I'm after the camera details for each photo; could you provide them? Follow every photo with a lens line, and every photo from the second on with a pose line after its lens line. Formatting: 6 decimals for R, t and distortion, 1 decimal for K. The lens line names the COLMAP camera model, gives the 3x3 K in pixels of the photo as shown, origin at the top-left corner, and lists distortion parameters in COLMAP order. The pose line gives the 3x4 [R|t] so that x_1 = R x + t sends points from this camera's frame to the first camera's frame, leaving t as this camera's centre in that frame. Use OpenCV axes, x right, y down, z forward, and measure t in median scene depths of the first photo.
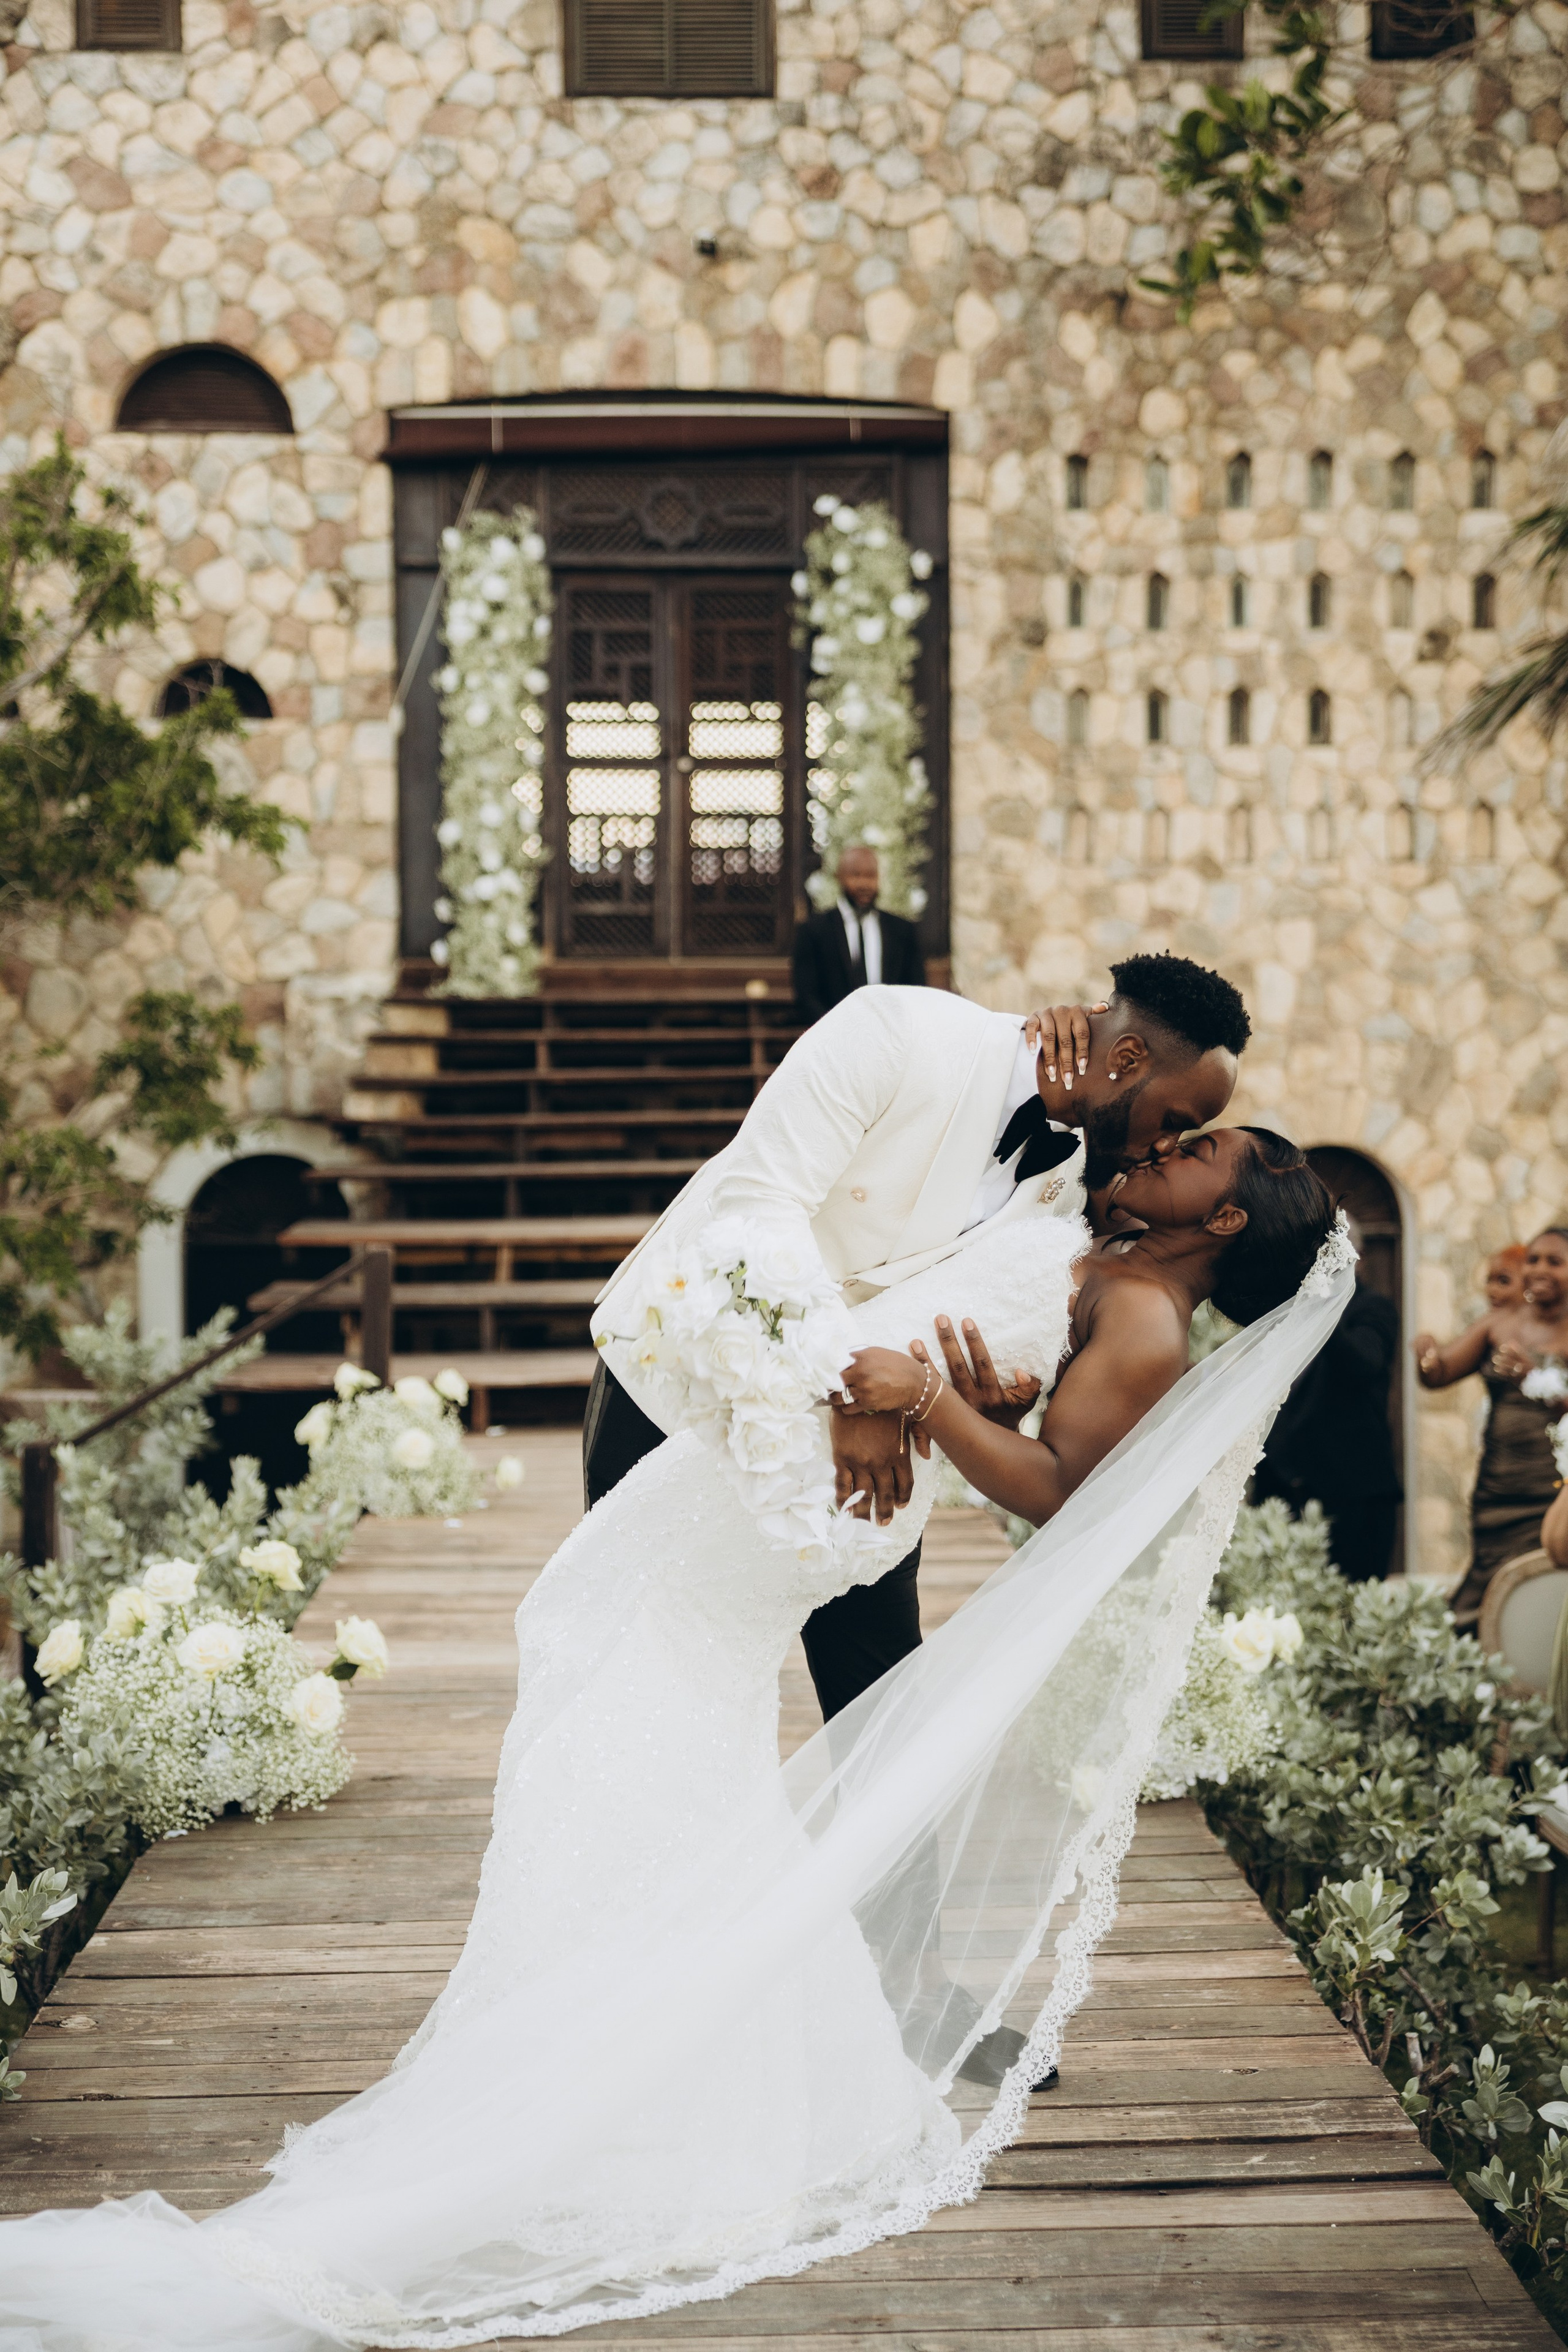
lens RADIAL K [[3358.0, 0, 822.0], [0, 3358.0, 1177.6], [0, 0, 1]] dist [0.149417, -0.138416]
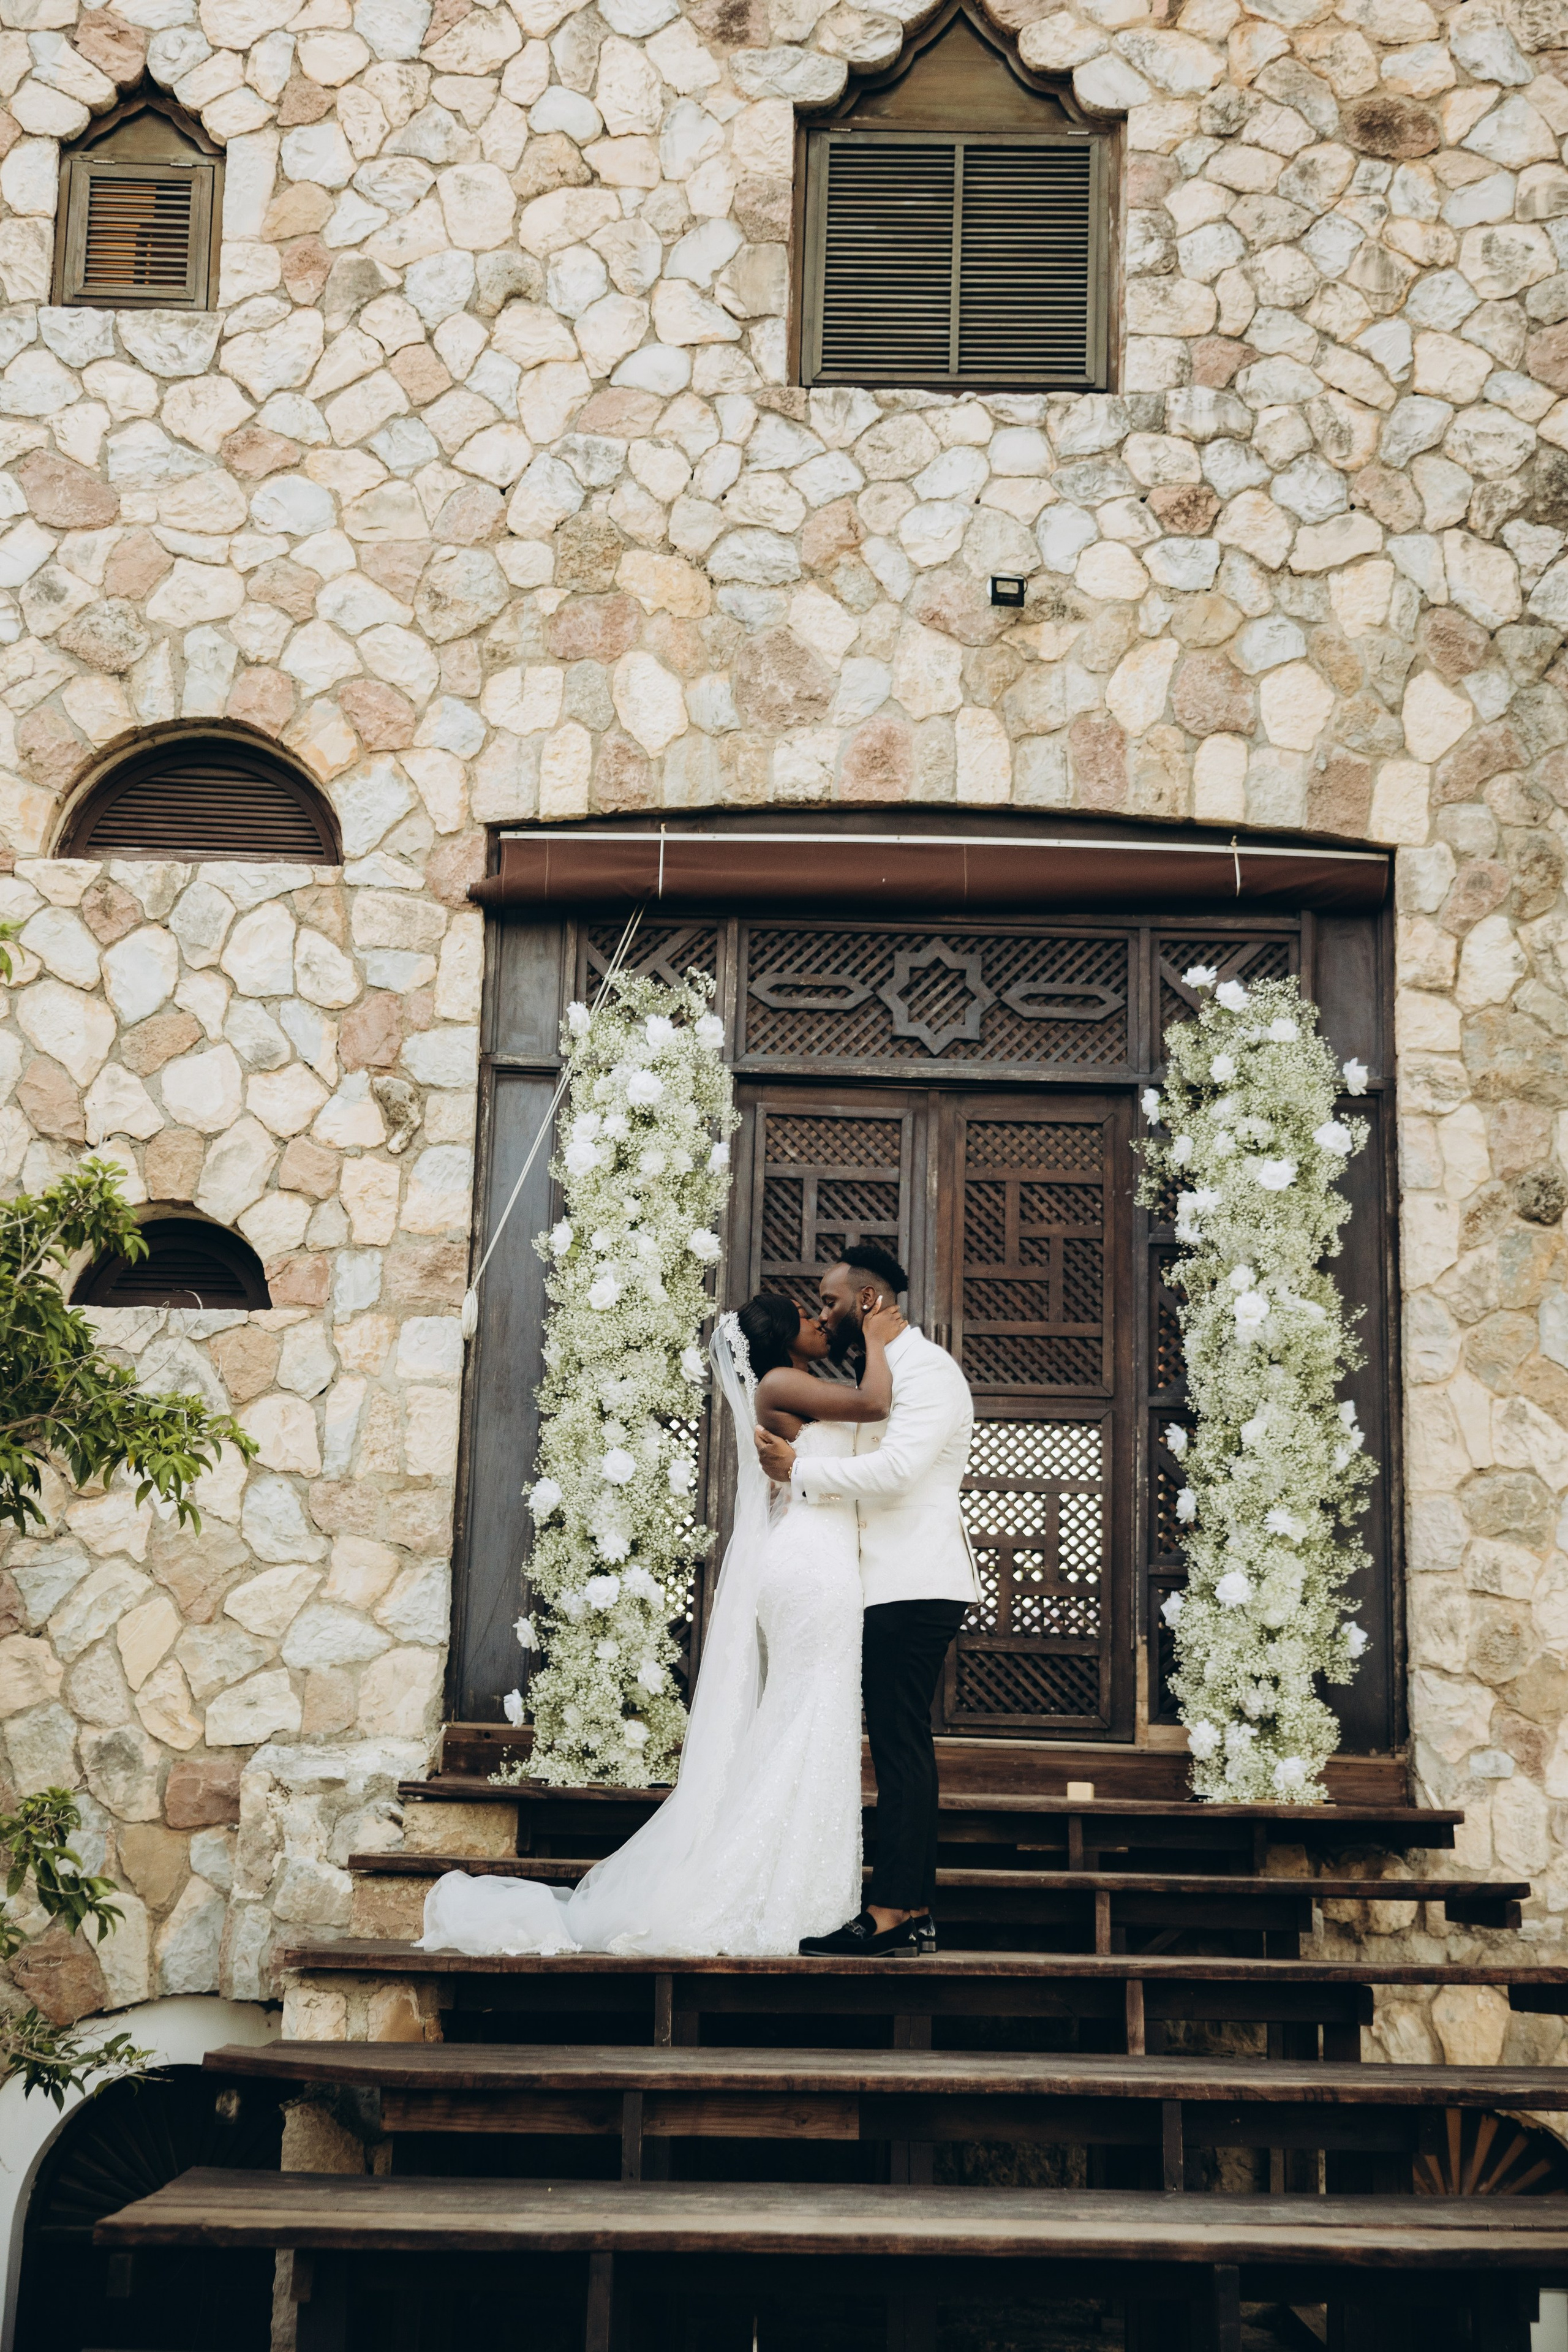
lens RADIAL K [[2989.0, 0, 812.8], [0, 2989.0, 1150.9], [0, 0, 1]] dist [0.118111, -0.069648]
pose [[0.998652, 0.023097, -0.046473, -0.041530], [-0.034530, 0.964237, -0.262782, -0.025637], [0.038741, 0.264032, 0.963735, 0.484729]]
